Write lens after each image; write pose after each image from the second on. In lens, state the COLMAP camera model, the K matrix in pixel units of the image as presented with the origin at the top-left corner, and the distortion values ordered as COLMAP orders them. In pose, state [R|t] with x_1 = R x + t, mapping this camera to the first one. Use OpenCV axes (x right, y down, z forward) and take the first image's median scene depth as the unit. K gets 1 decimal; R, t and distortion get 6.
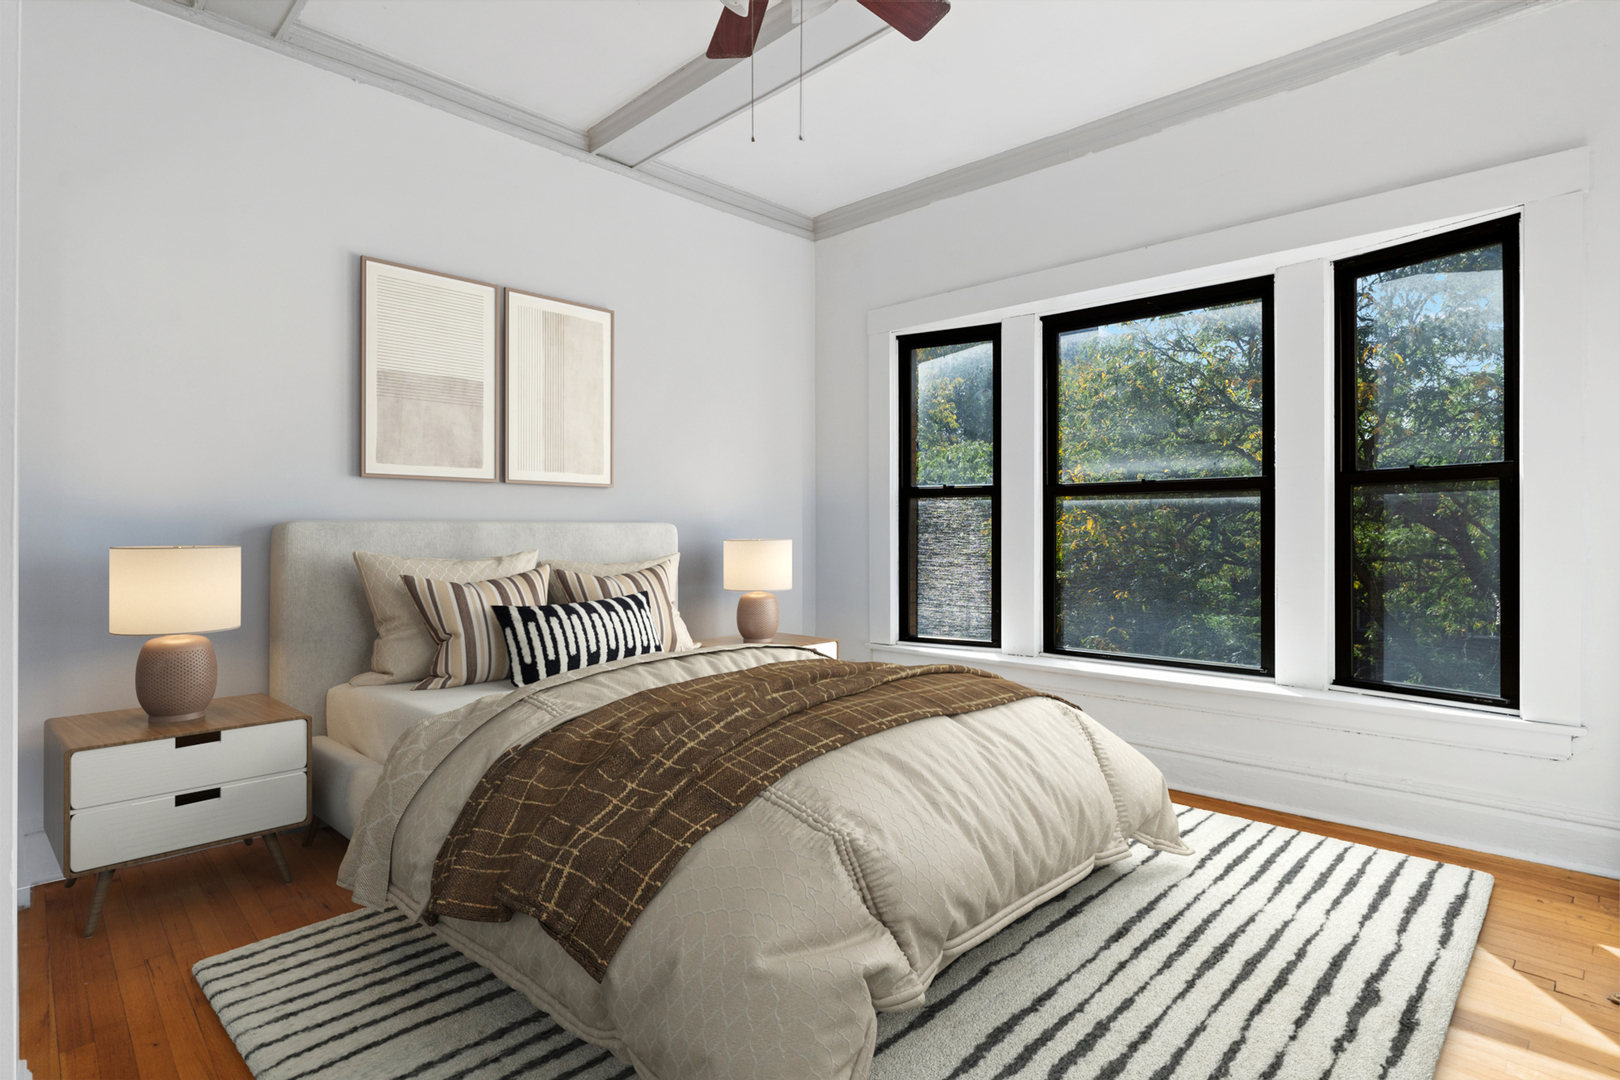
lens RADIAL K [[673.9, 0, 863.2], [0, 673.9, 514.9], [0, 0, 1]] dist [0.000241, 0.000036]
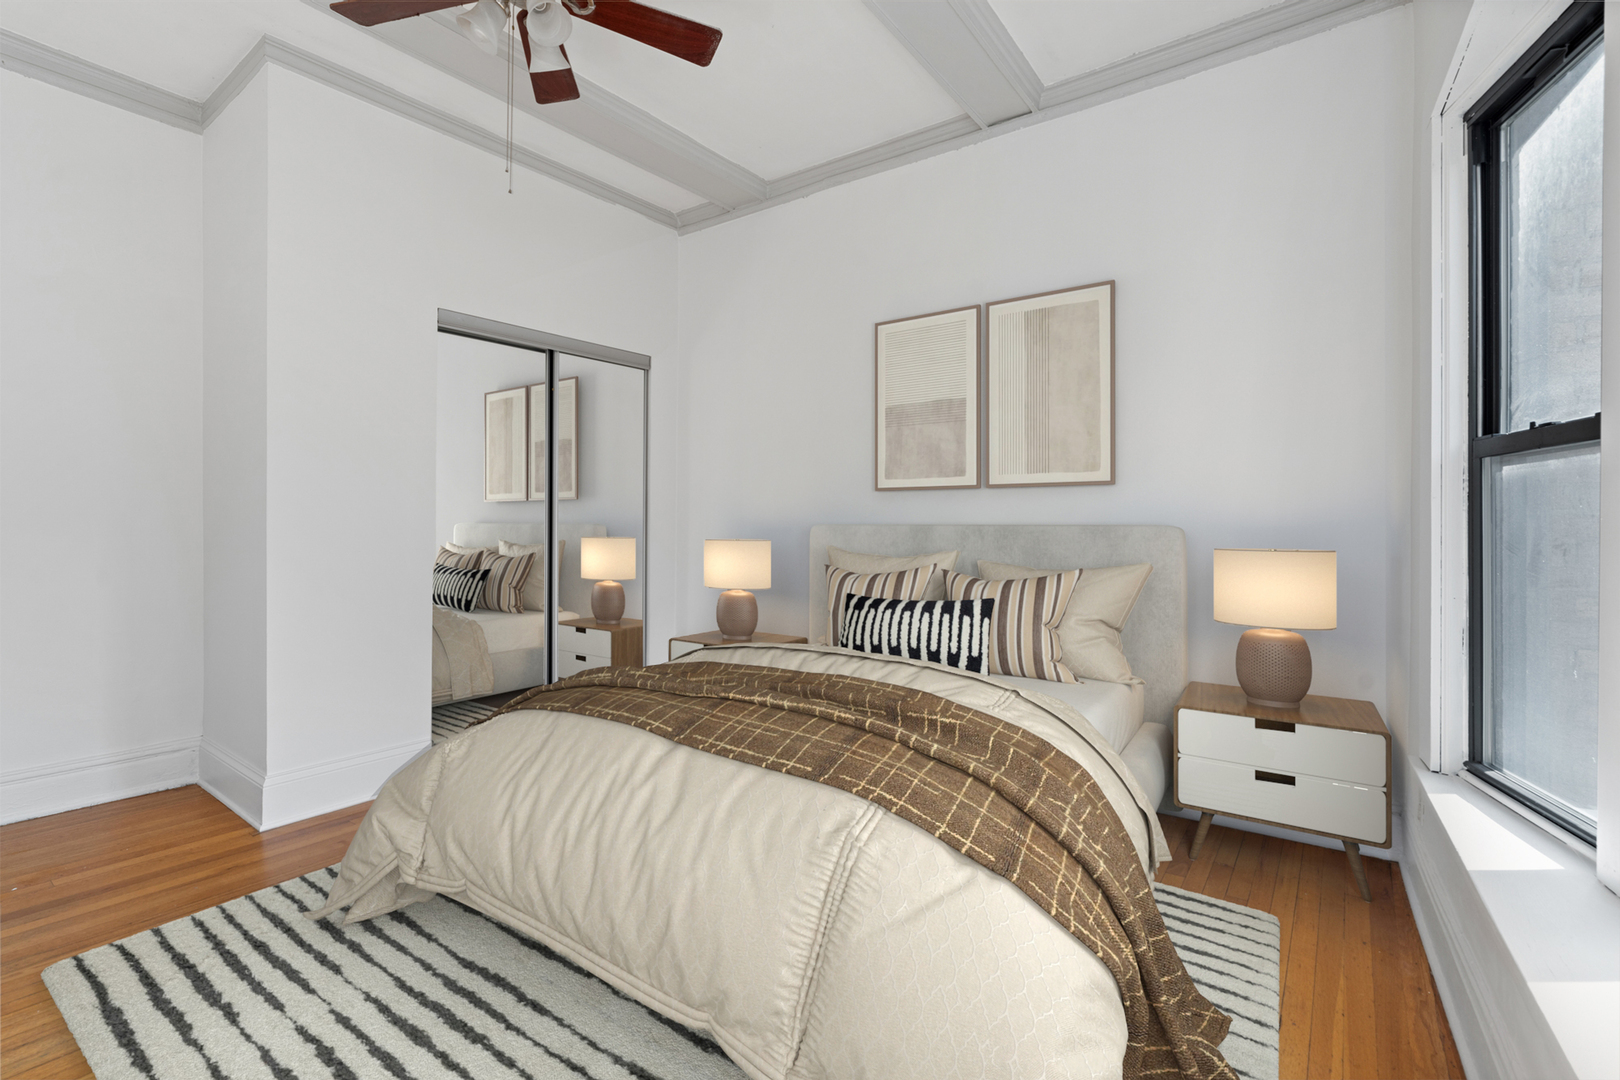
lens RADIAL K [[744.2, 0, 810.9], [0, 744.2, 542.8], [0, 0, 1]] dist [-0.001846, 0.000032]
pose [[0.205421, 0.019494, -0.978480, 0.589443], [0.013211, 0.999655, 0.022689, 0.010007], [0.978585, -0.017587, 0.205092, 0.499408]]
